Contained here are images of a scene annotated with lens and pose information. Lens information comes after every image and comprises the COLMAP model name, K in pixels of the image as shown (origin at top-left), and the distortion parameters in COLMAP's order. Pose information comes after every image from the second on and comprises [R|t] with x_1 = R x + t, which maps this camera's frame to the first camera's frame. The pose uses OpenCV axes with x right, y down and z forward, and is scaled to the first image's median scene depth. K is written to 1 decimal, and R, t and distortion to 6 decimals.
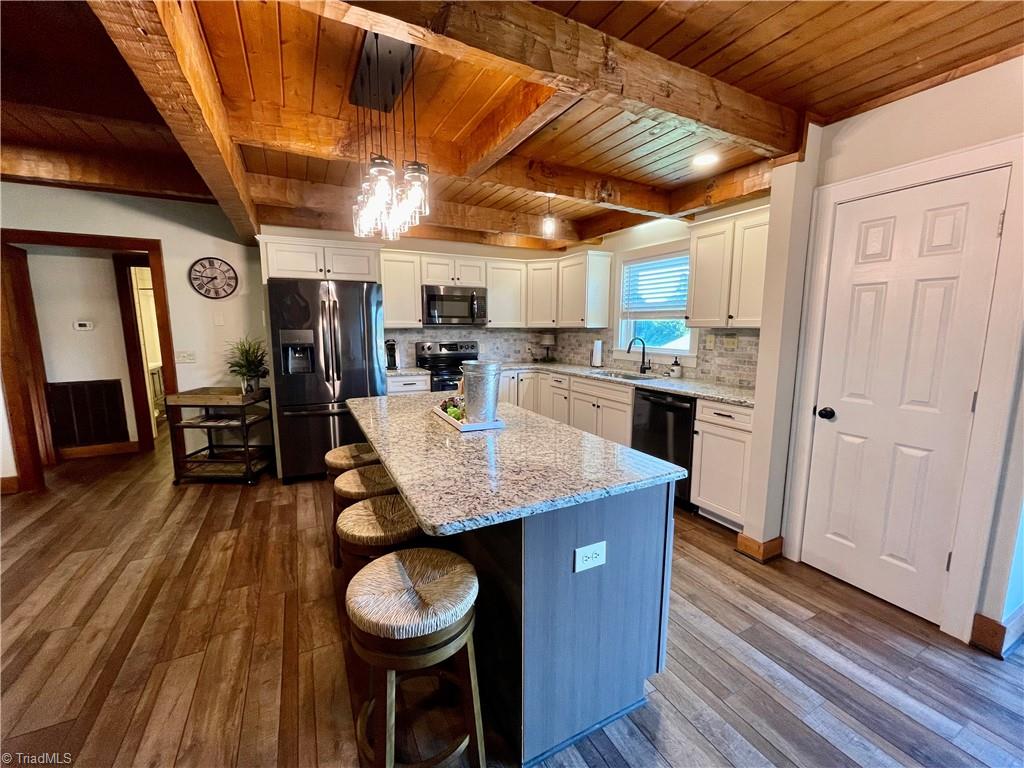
lens RADIAL K [[414.0, 0, 506.7], [0, 414.0, 388.1], [0, 0, 1]] dist [-0.000982, 0.000837]
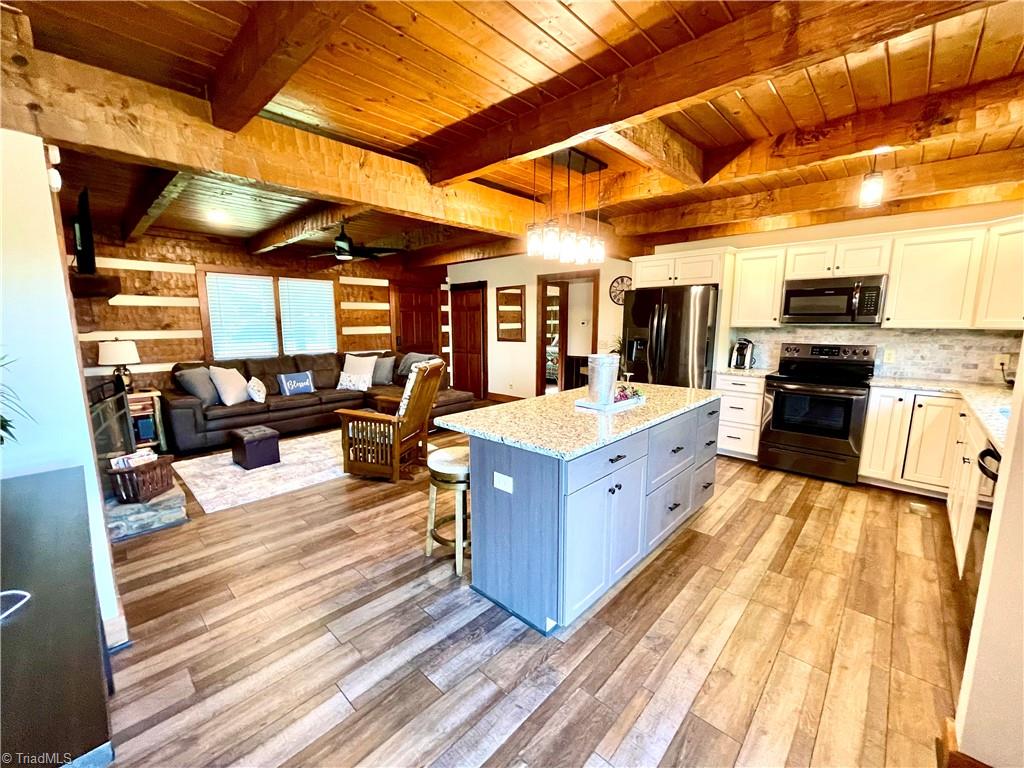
lens RADIAL K [[414.0, 0, 507.6], [0, 414.0, 386.5], [0, 0, 1]] dist [-0.000982, 0.000837]
pose [[0.334905, 0.146711, -0.930760, 0.550076], [-0.141043, 0.984480, 0.104429, -0.032585], [0.931636, 0.096303, 0.350400, 0.159771]]
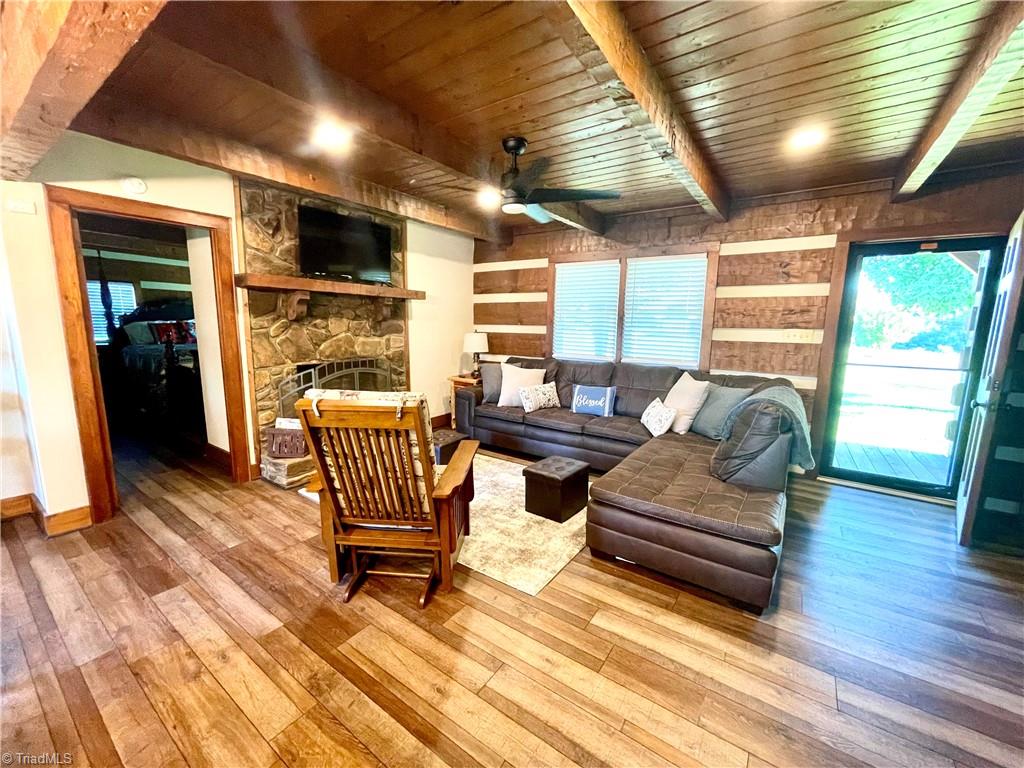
lens RADIAL K [[414.0, 0, 511.1], [0, 414.0, 388.0], [0, 0, 1]] dist [-0.000982, 0.000837]
pose [[-0.880555, 0.060921, -0.470011, -0.383784], [-0.089655, 0.952387, 0.291411, -0.116258], [0.465386, 0.298742, -0.833168, 0.789819]]
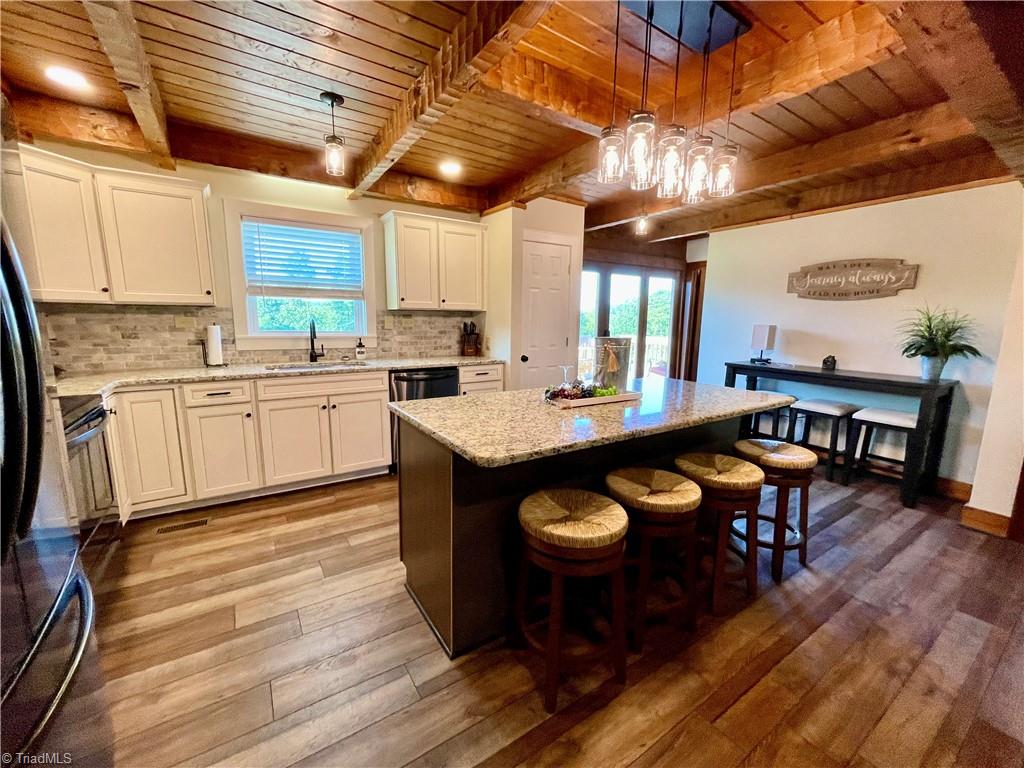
lens RADIAL K [[414.0, 0, 512.5], [0, 414.0, 388.9], [0, 0, 1]] dist [-0.000982, 0.000837]
pose [[-0.116770, -0.169104, 0.978656, -0.597448], [0.137103, 0.973218, 0.184523, -0.089074], [-0.983650, 0.155723, -0.090458, 0.742455]]
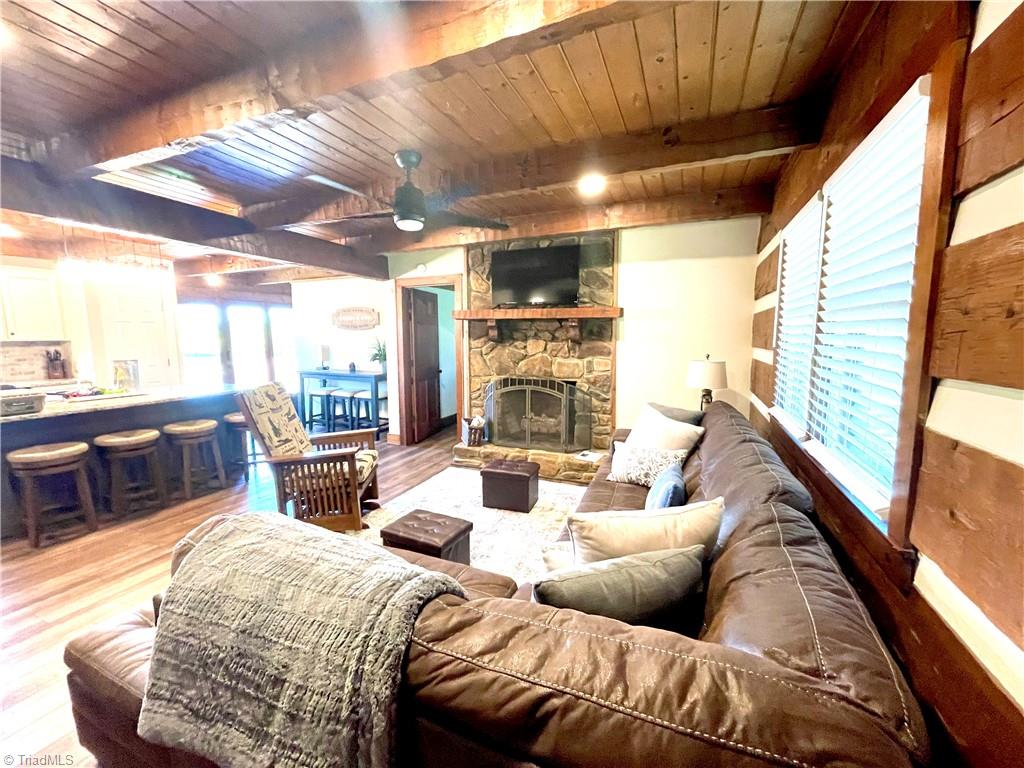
lens RADIAL K [[414.0, 0, 505.5], [0, 414.0, 385.5], [0, 0, 1]] dist [-0.000982, 0.000837]
pose [[-0.632282, -0.093262, 0.769104, -1.377355], [0.120074, 0.968936, 0.216206, -0.078285], [-0.765377, 0.229053, -0.601442, 0.452939]]
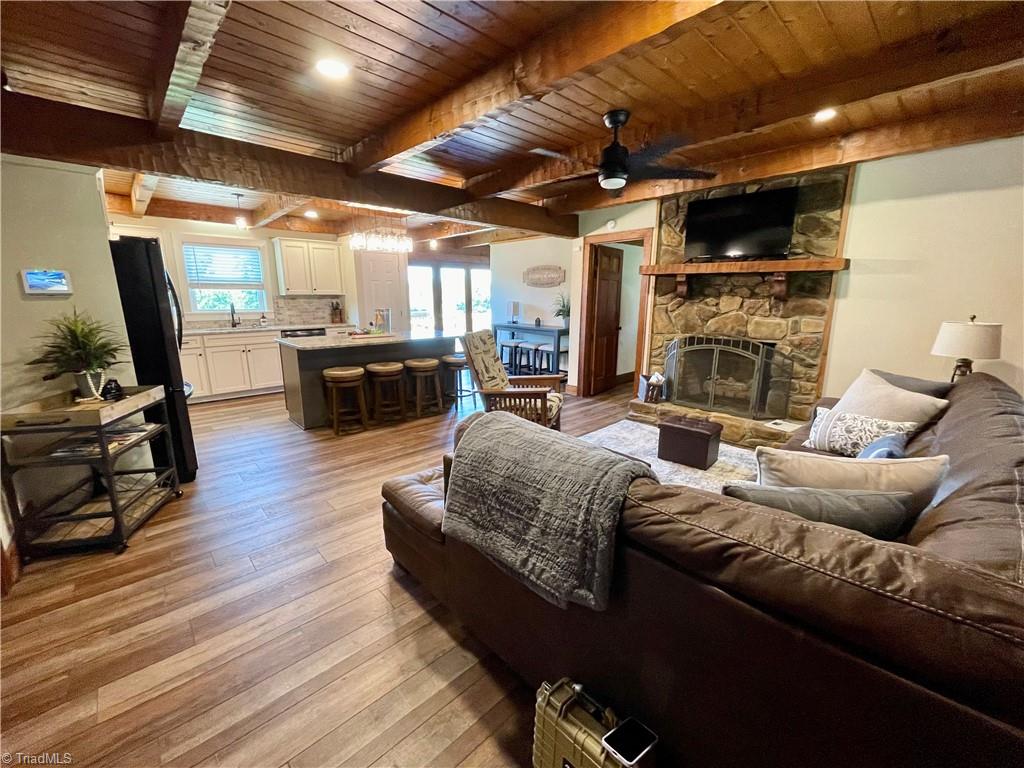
lens RADIAL K [[414.0, 0, 510.0], [0, 414.0, 384.1], [0, 0, 1]] dist [-0.000982, 0.000837]
pose [[-0.281014, -0.204636, 0.937633, -1.428055], [0.143454, 0.957069, 0.251872, -0.077608], [-0.948921, 0.205287, -0.239594, 0.516363]]
